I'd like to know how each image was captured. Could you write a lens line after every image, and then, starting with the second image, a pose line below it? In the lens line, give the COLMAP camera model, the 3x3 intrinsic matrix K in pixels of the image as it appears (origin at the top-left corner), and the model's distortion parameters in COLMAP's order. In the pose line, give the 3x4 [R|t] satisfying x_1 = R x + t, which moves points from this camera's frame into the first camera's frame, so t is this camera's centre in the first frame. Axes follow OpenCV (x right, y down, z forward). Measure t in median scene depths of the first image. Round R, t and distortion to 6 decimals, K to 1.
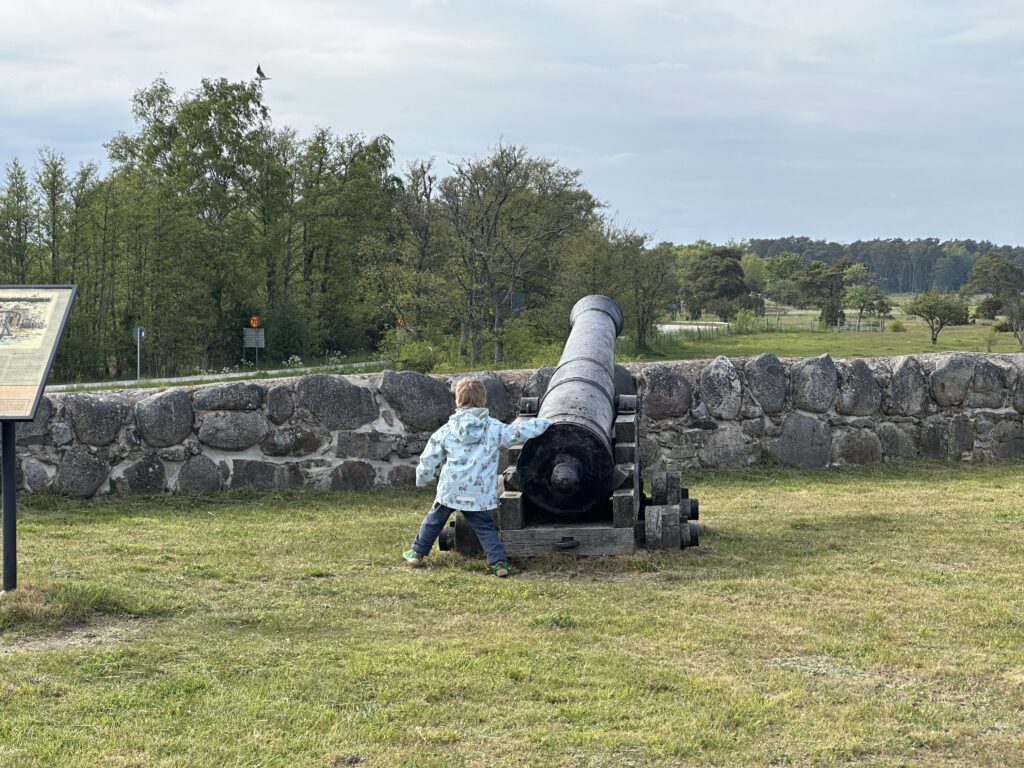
lens RADIAL K [[2308.3, 0, 512.0], [0, 2308.3, 384.0], [0, 0, 1]] dist [0.131861, 0.724066]
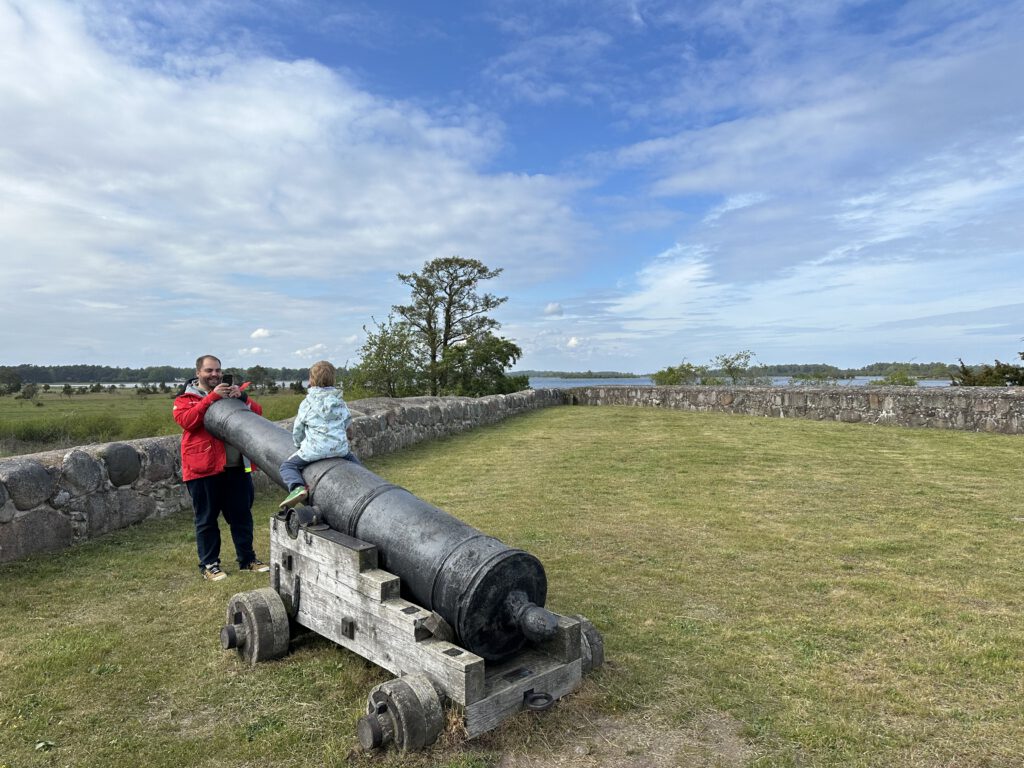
lens RADIAL K [[712.2, 0, 512.0], [0, 712.2, 384.0], [0, 0, 1]] dist [0.075543, -0.077538]
pose [[0.675448, -0.003321, 0.737400, -0.111098], [0.032672, 0.999143, -0.025428, -0.025004], [-0.736683, 0.041268, 0.674978, 0.525548]]
